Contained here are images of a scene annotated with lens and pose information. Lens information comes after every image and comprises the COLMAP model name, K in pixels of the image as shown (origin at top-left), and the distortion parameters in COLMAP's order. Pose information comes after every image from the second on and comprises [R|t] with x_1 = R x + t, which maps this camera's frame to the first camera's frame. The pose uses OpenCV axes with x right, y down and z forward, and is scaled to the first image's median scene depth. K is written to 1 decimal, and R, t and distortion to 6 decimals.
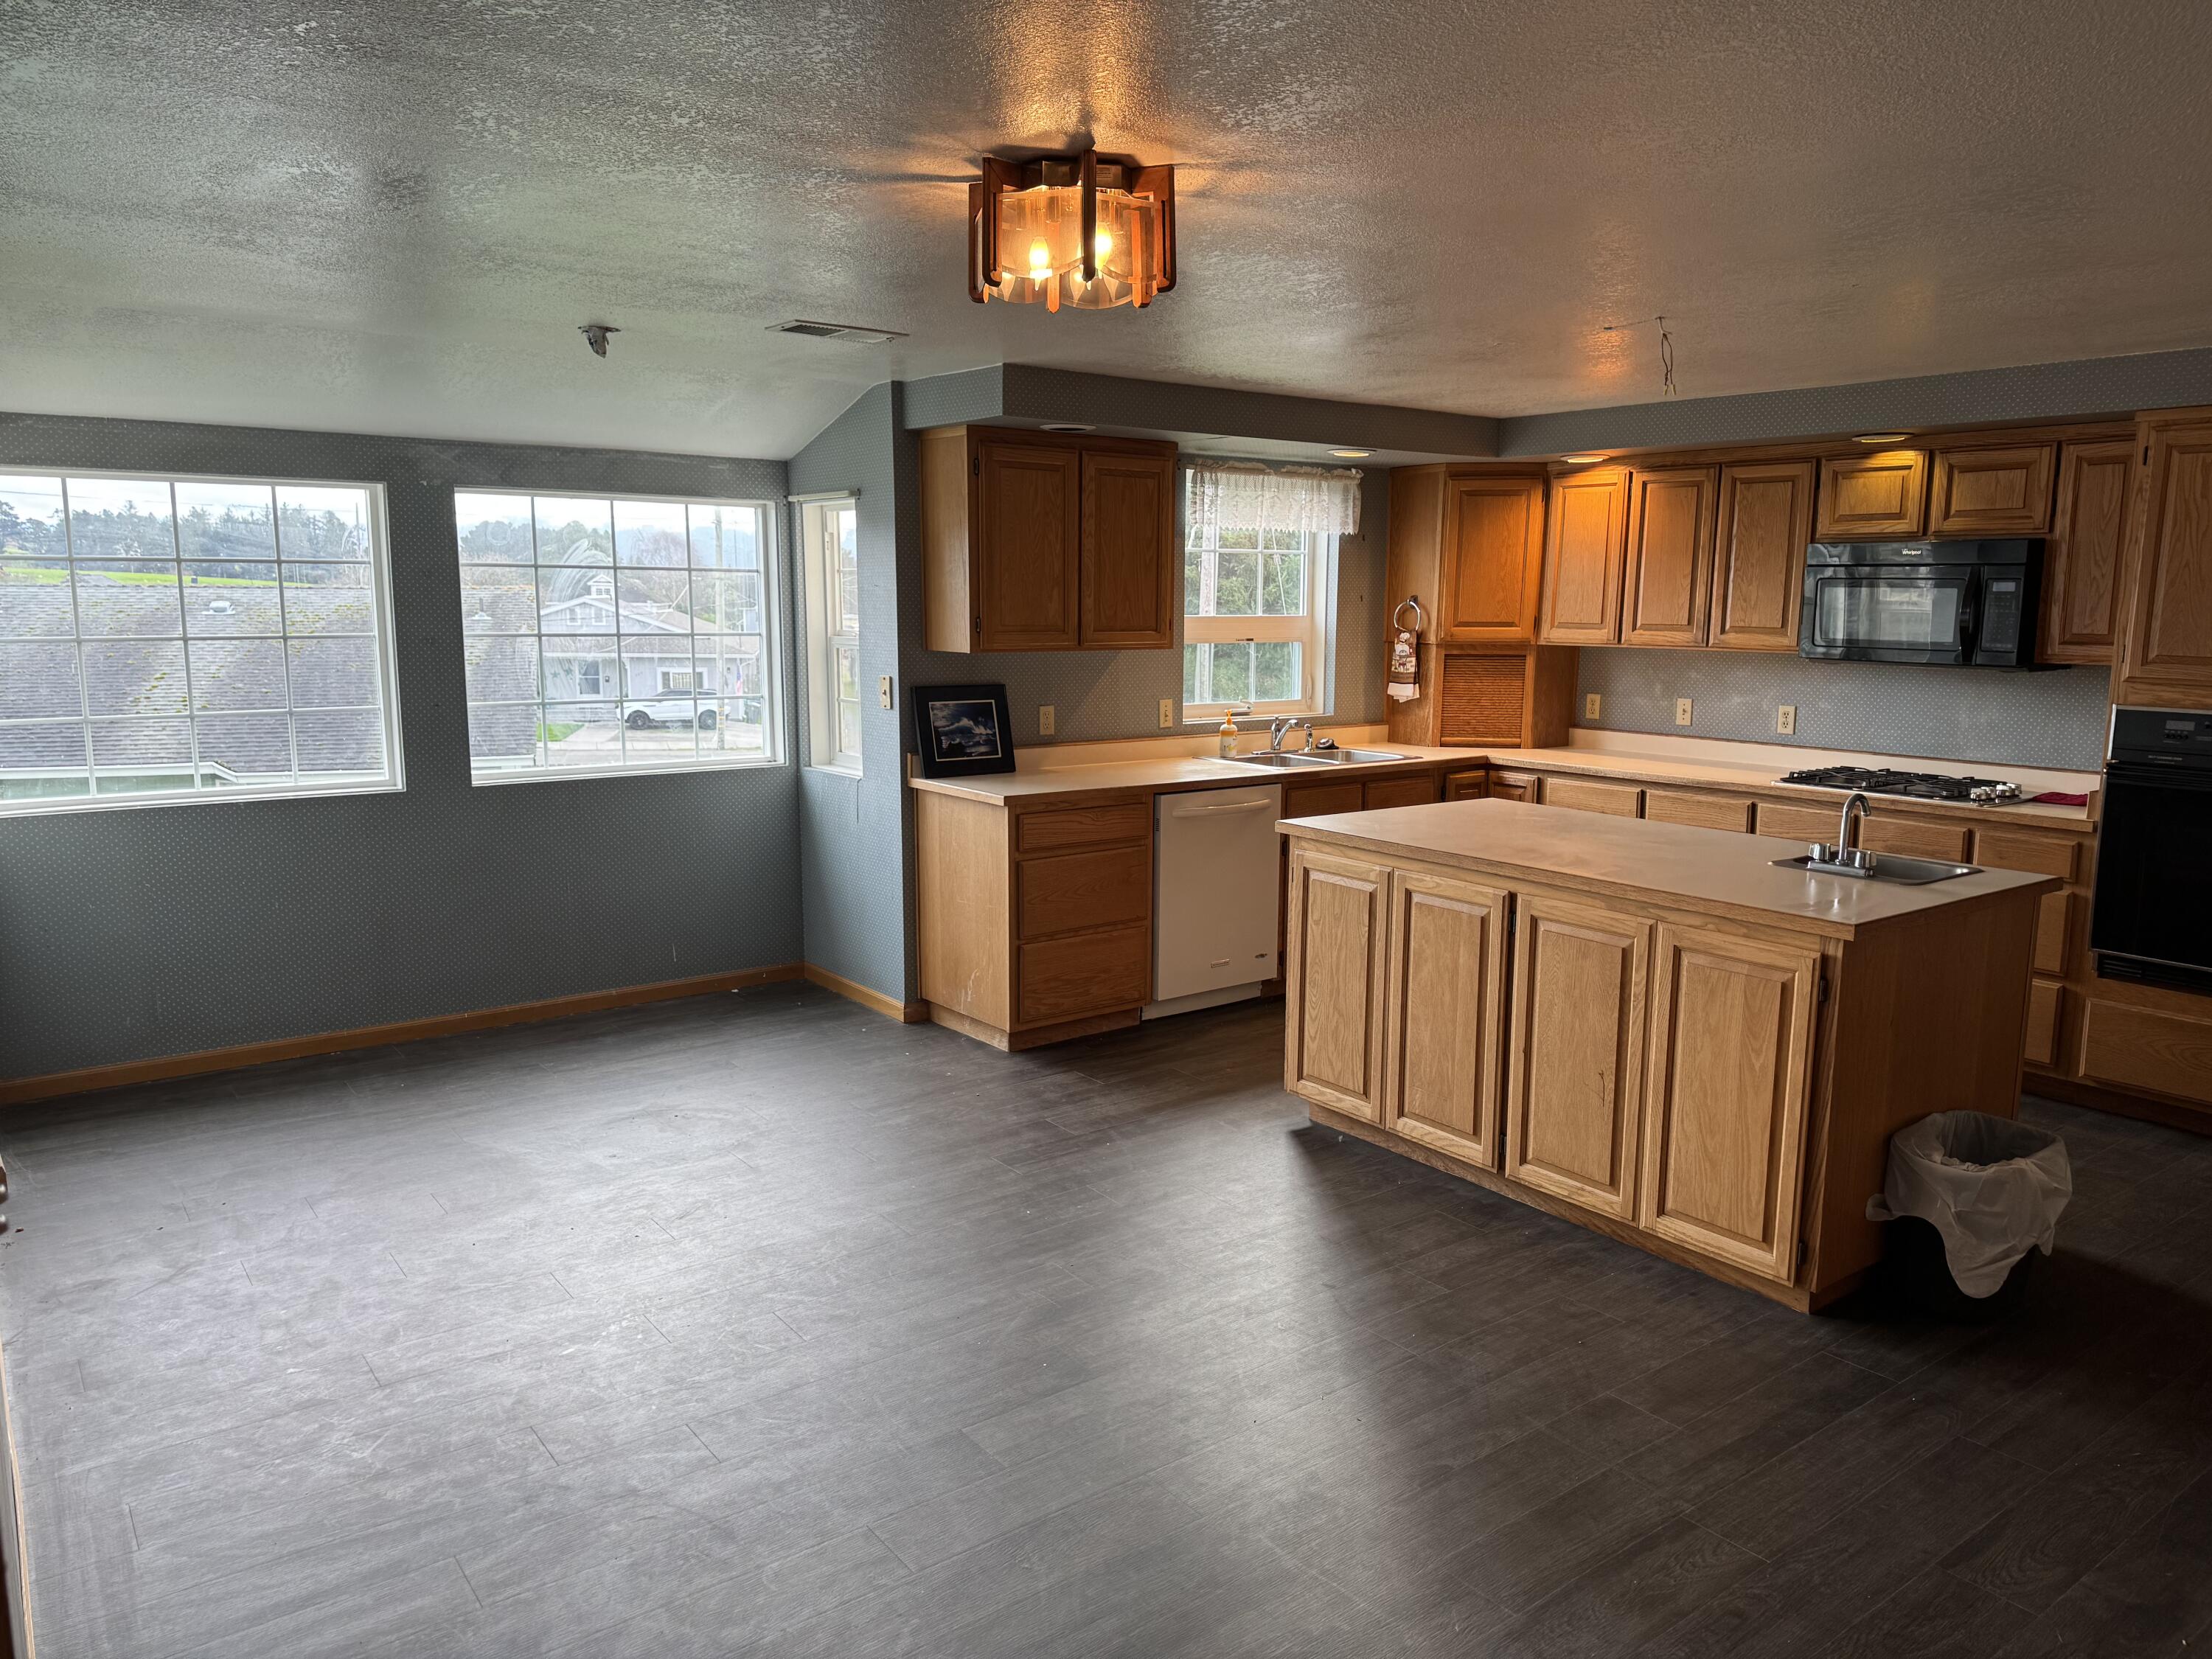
lens RADIAL K [[1548.5, 0, 1106.0], [0, 1548.5, 829.5], [0, 0, 1]] dist [0.010022, 0.000741]
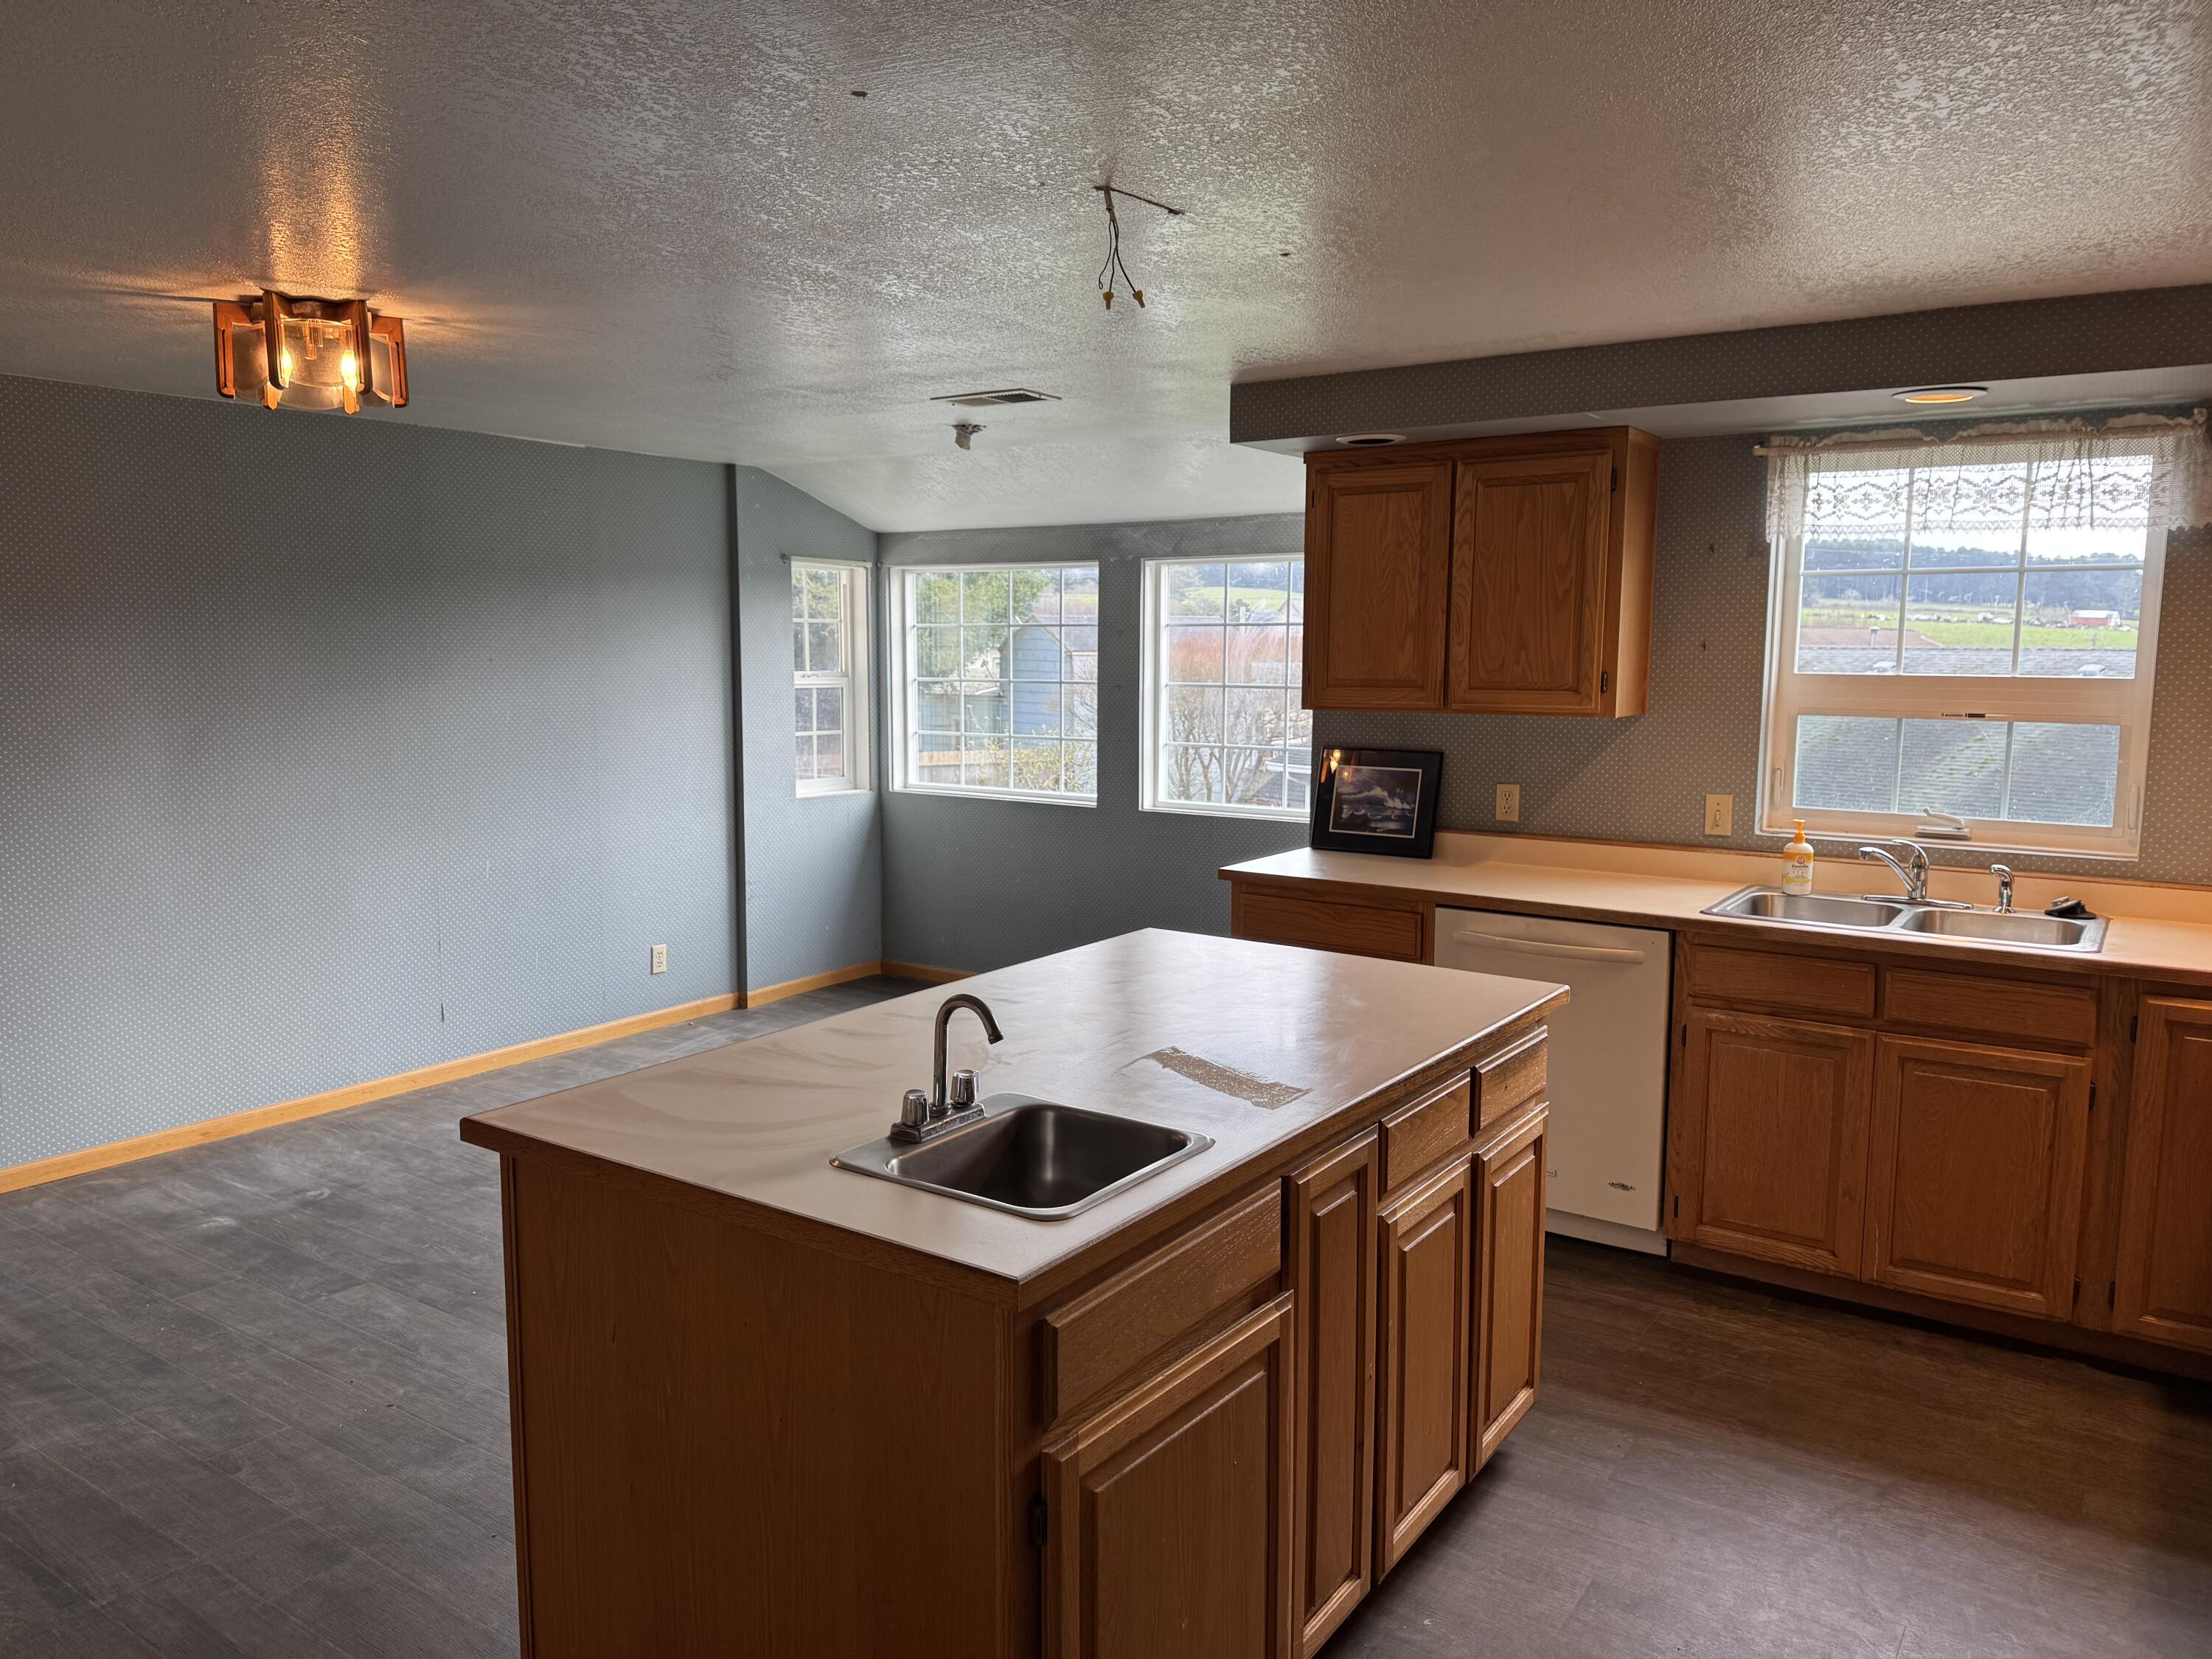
lens RADIAL K [[1511.1, 0, 1106.0], [0, 1511.1, 829.5], [0, 0, 1]] dist [-0.003914, -0.002162]
pose [[0.304573, 0.103165, -0.946886, 0.666222], [-0.146201, 0.987400, 0.060553, -0.078277], [0.941202, 0.119993, 0.315818, 0.602262]]
